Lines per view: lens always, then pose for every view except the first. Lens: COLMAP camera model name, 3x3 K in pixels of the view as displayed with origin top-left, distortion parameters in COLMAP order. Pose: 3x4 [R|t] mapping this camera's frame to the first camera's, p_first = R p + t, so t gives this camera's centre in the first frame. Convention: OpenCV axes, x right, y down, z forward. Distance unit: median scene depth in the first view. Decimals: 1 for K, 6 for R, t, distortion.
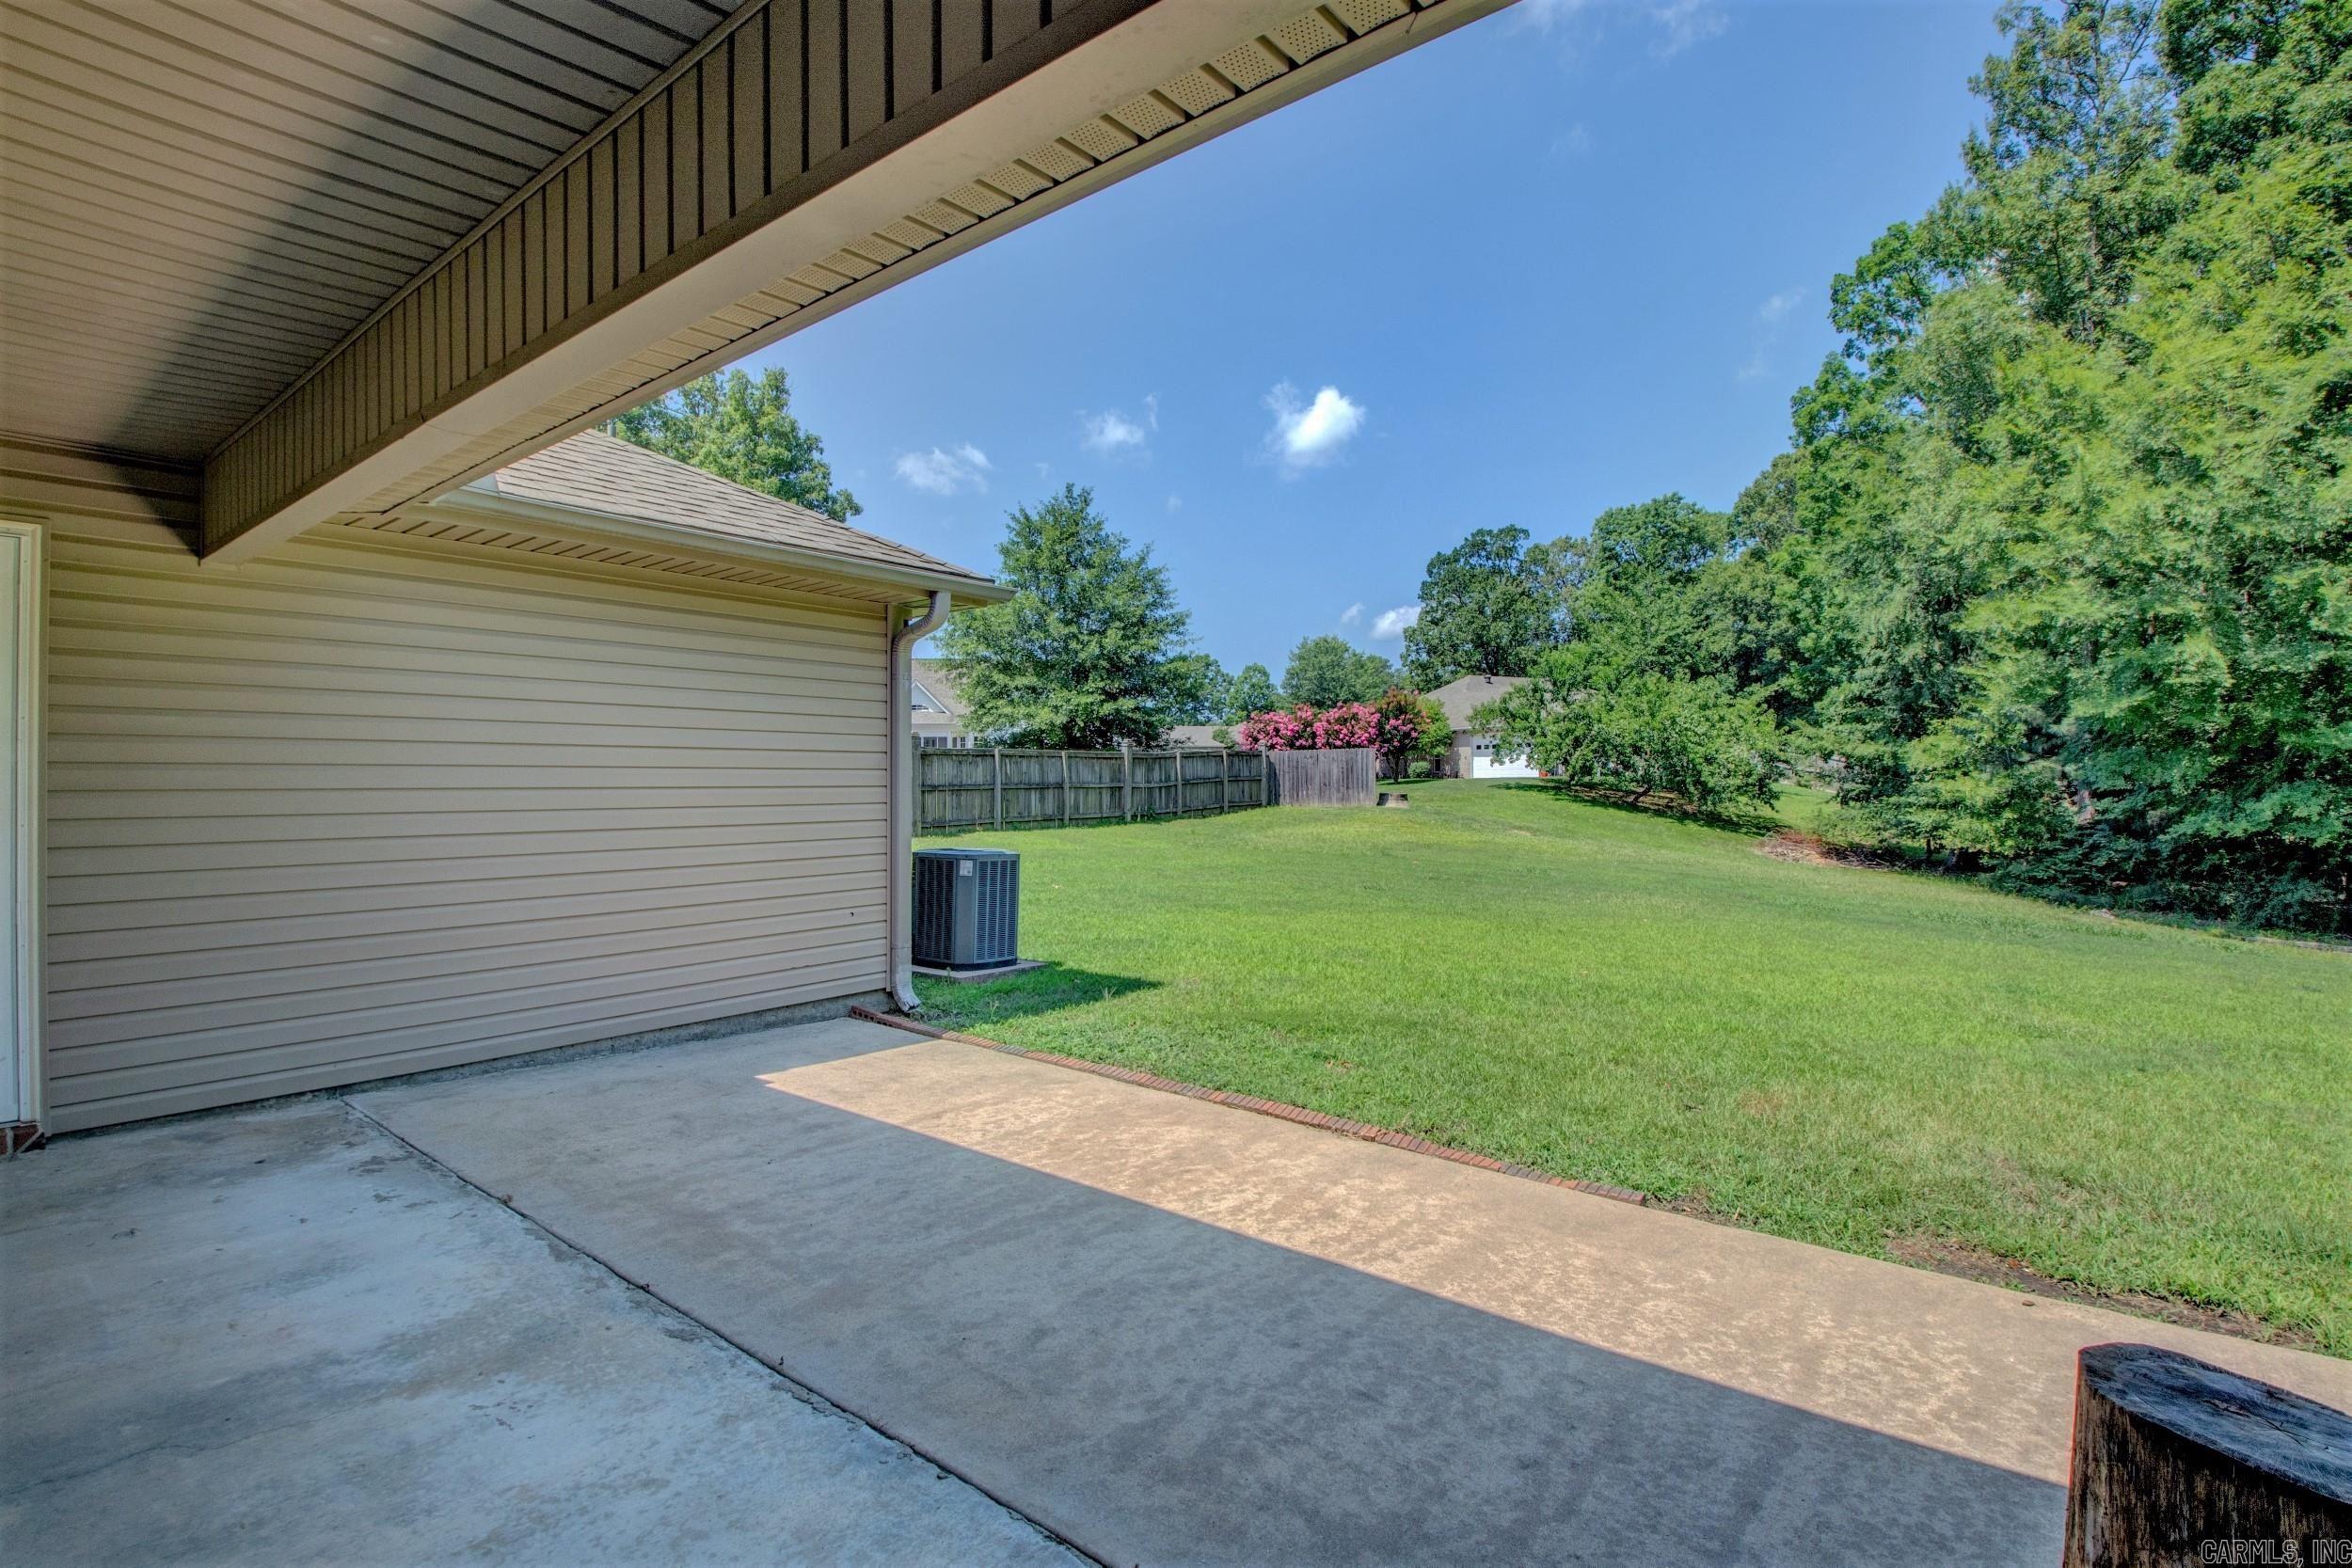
lens RADIAL K [[1102.3, 0, 1176.0], [0, 1102.3, 784.0], [0, 0, 1]] dist [0.001138, -0.021856]
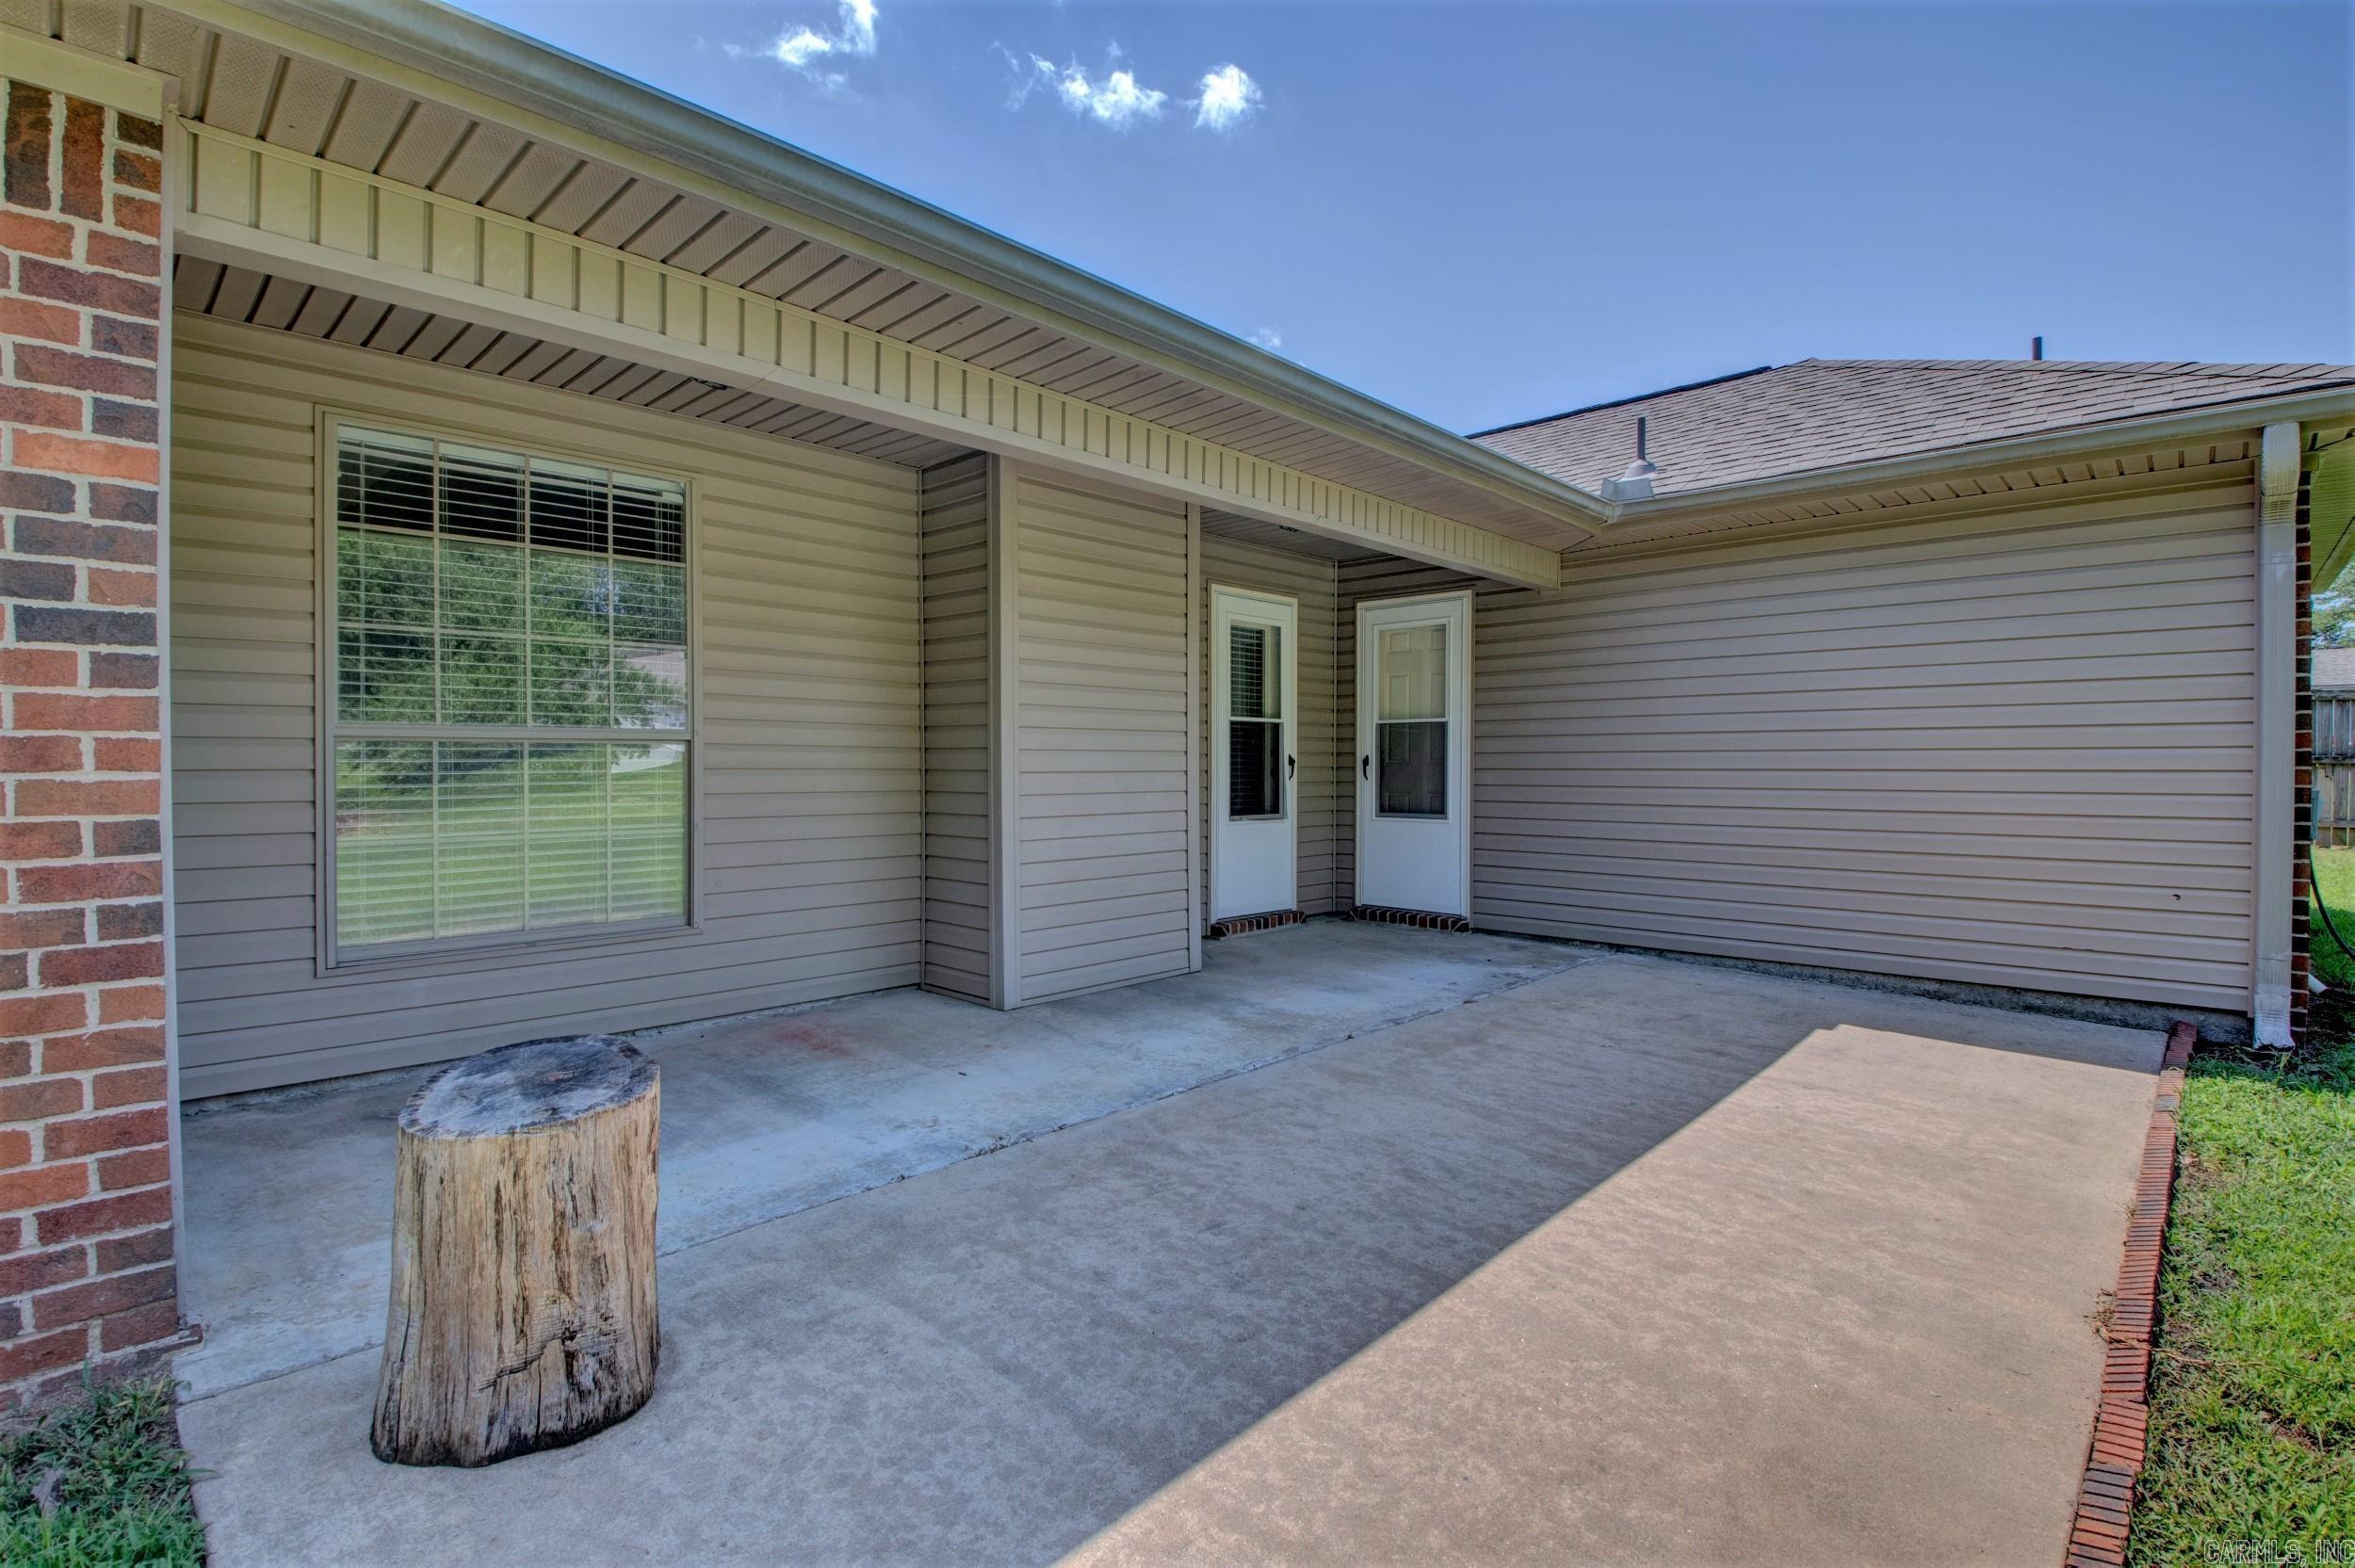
lens RADIAL K [[1103.7, 0, 1177.5], [0, 1103.7, 784.0], [0, 0, 1]] dist [0.001138, -0.021856]
pose [[-0.084484, 0.025234, -0.996105, 0.885377], [-0.001957, 0.999673, 0.025490, 0.046042], [0.996423, 0.004102, -0.084407, 0.716371]]
